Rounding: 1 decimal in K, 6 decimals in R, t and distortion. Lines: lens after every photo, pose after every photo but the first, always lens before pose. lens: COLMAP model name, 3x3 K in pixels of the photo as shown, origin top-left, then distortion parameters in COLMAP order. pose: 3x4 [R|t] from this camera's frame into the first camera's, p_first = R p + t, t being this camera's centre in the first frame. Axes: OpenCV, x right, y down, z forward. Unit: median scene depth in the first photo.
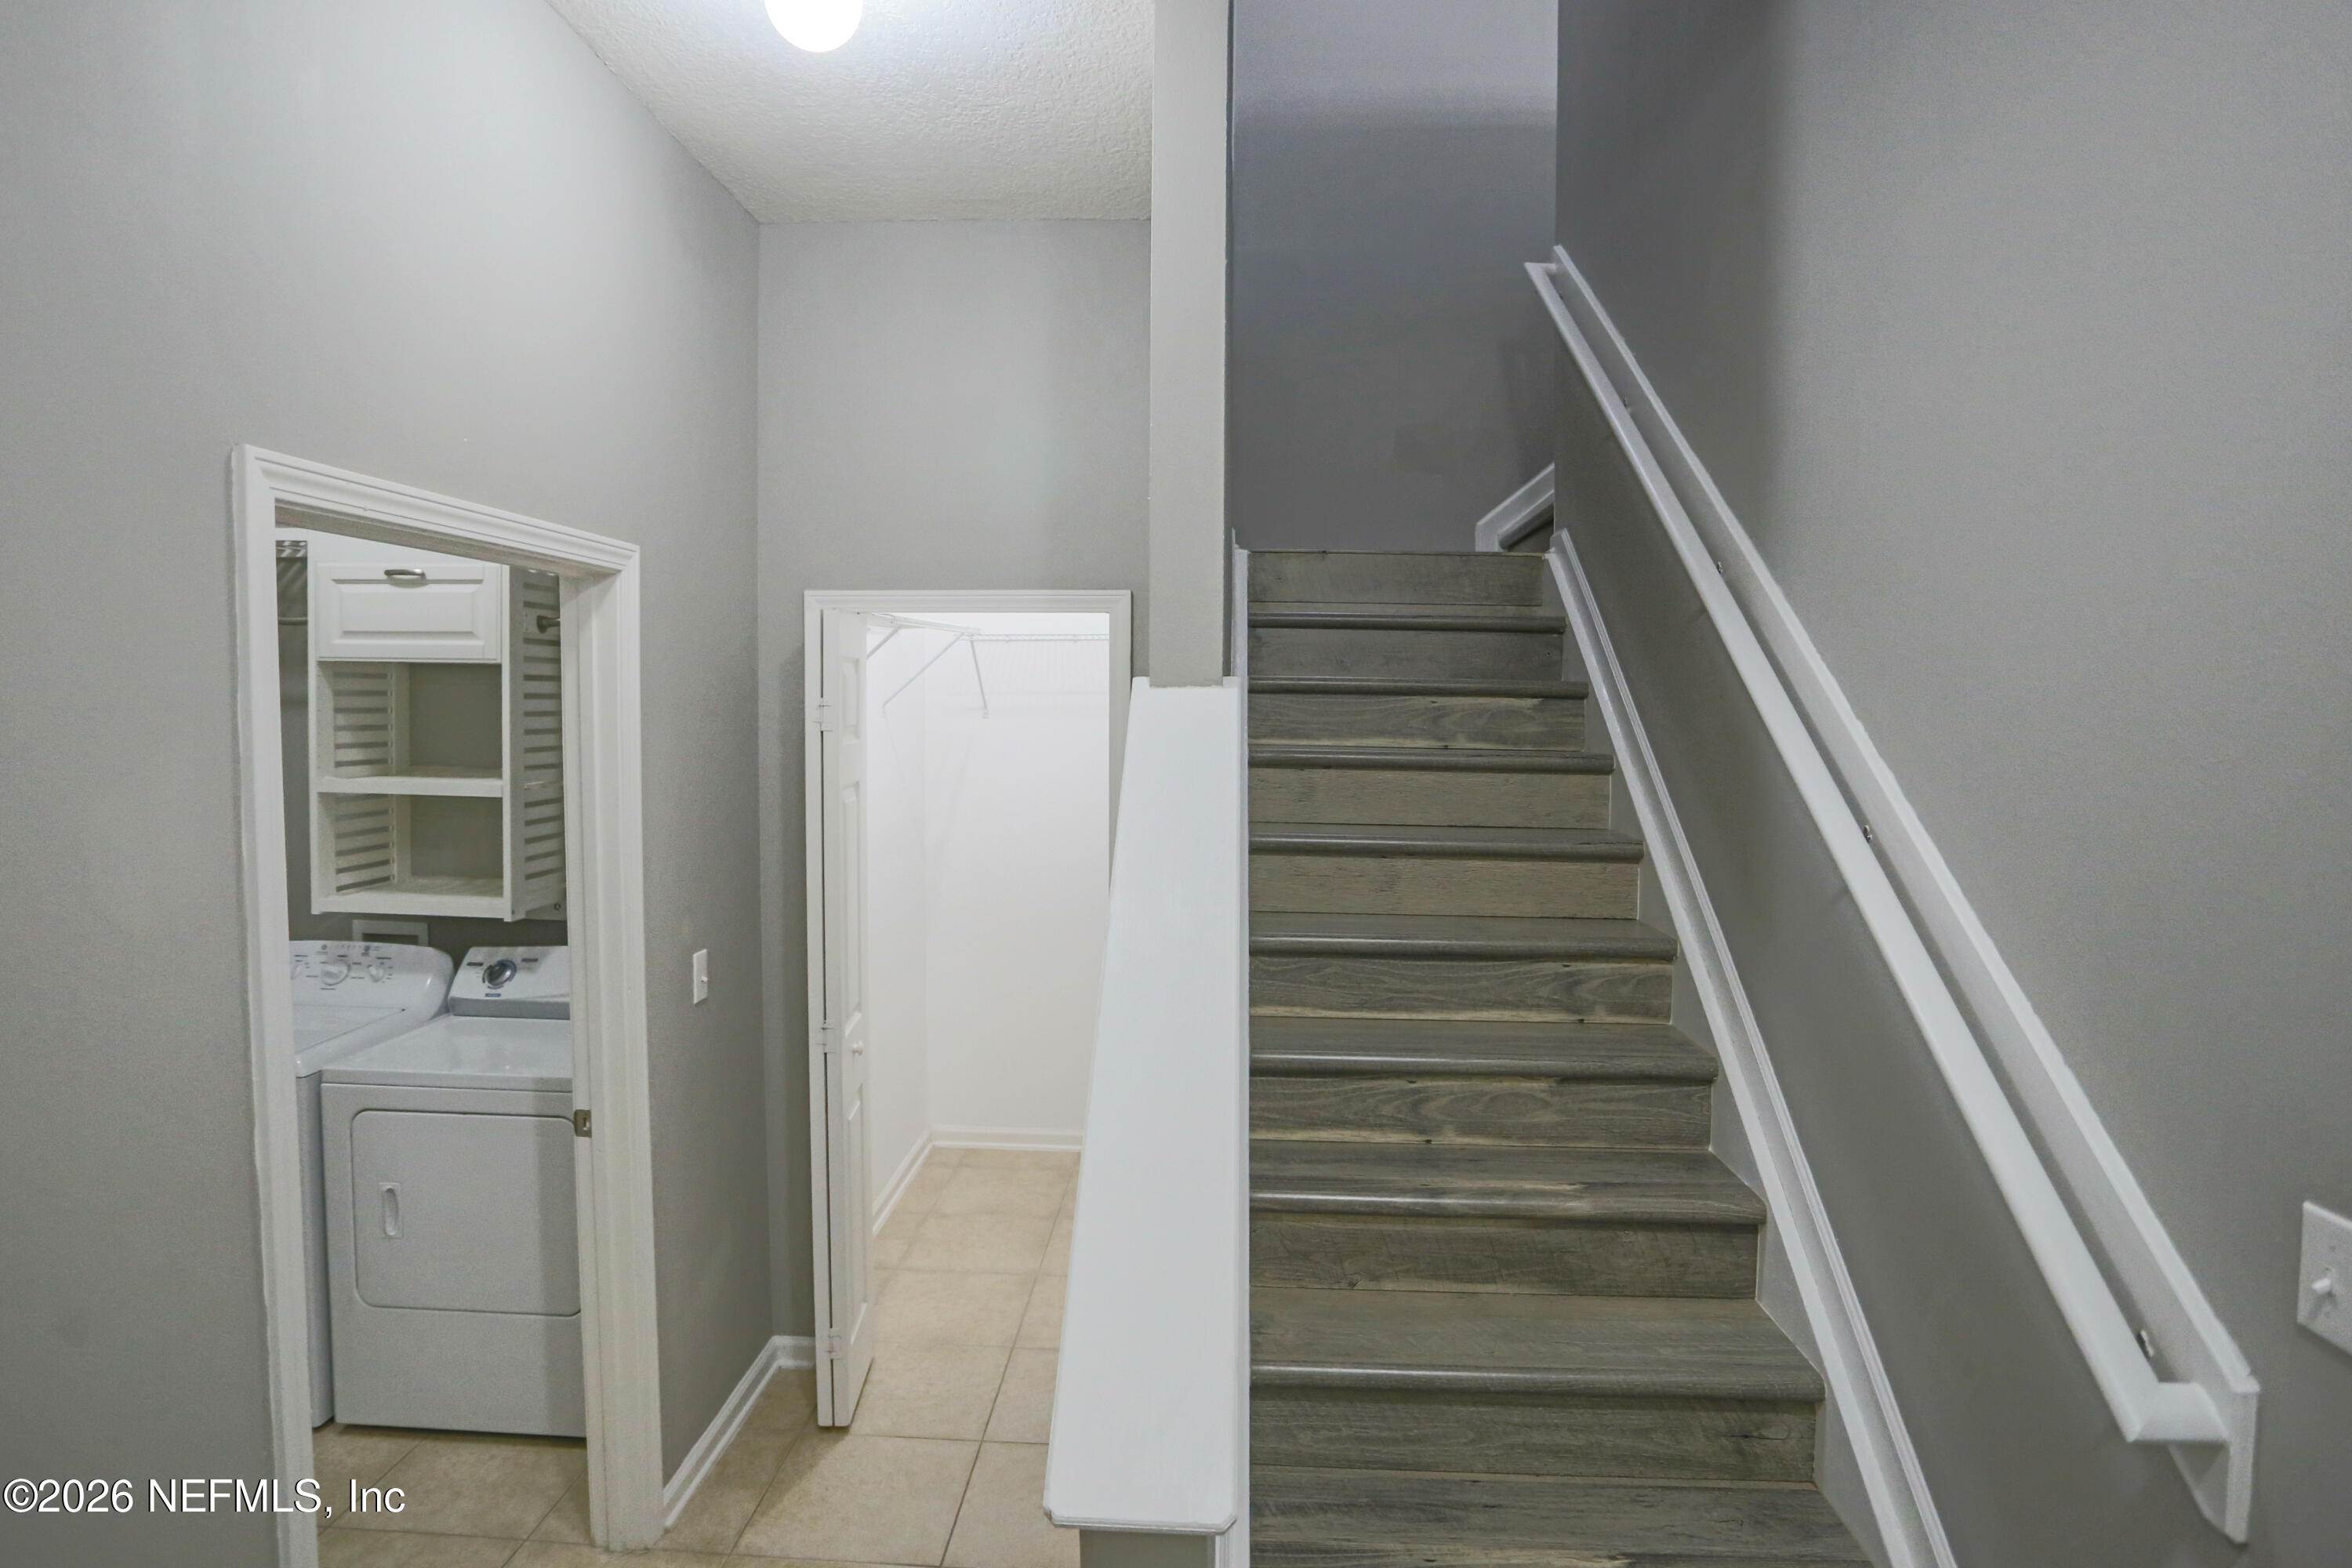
lens RADIAL K [[1261.3, 0, 1169.7], [0, 1261.3, 768.2], [0, 0, 1]] dist [-0.065108, -0.000035]
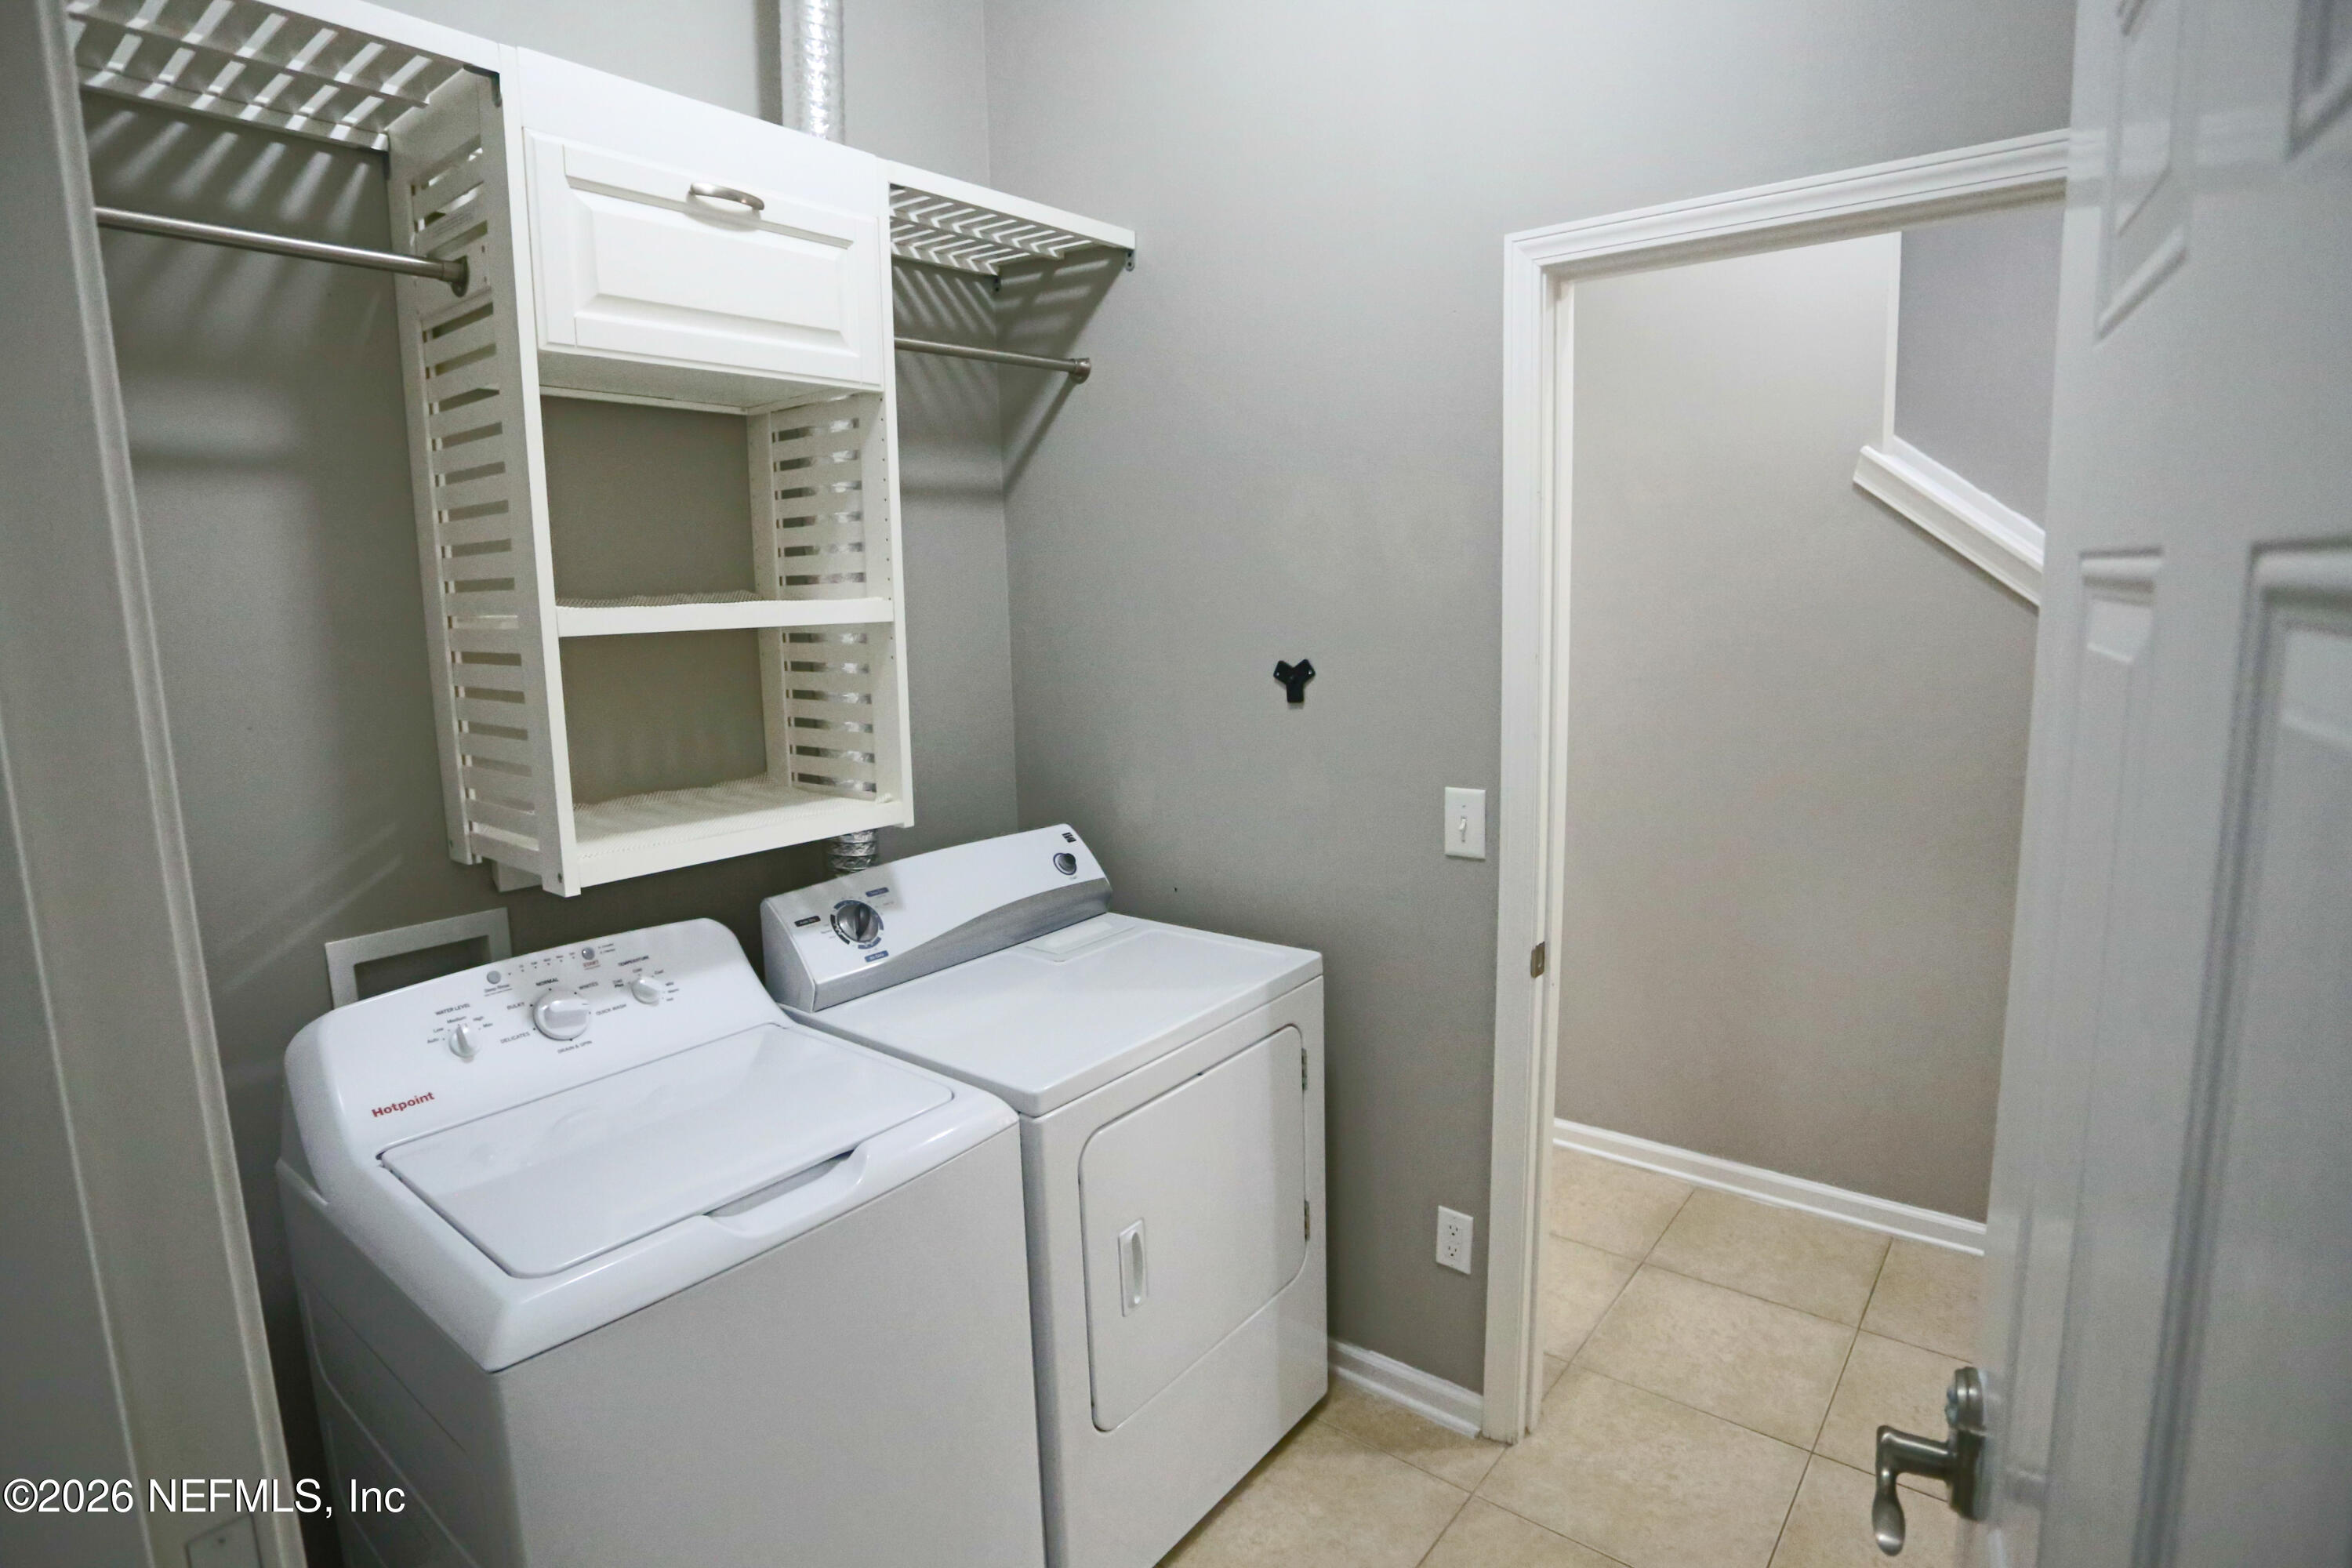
lens RADIAL K [[1261.3, 0, 1169.7], [0, 1261.3, 768.2], [0, 0, 1]] dist [-0.065108, -0.000035]
pose [[0.569411, -0.144060, 0.809331, -0.964355], [0.067723, 0.989399, 0.128465, 0.024300], [-0.819258, -0.018340, 0.573131, 0.541031]]
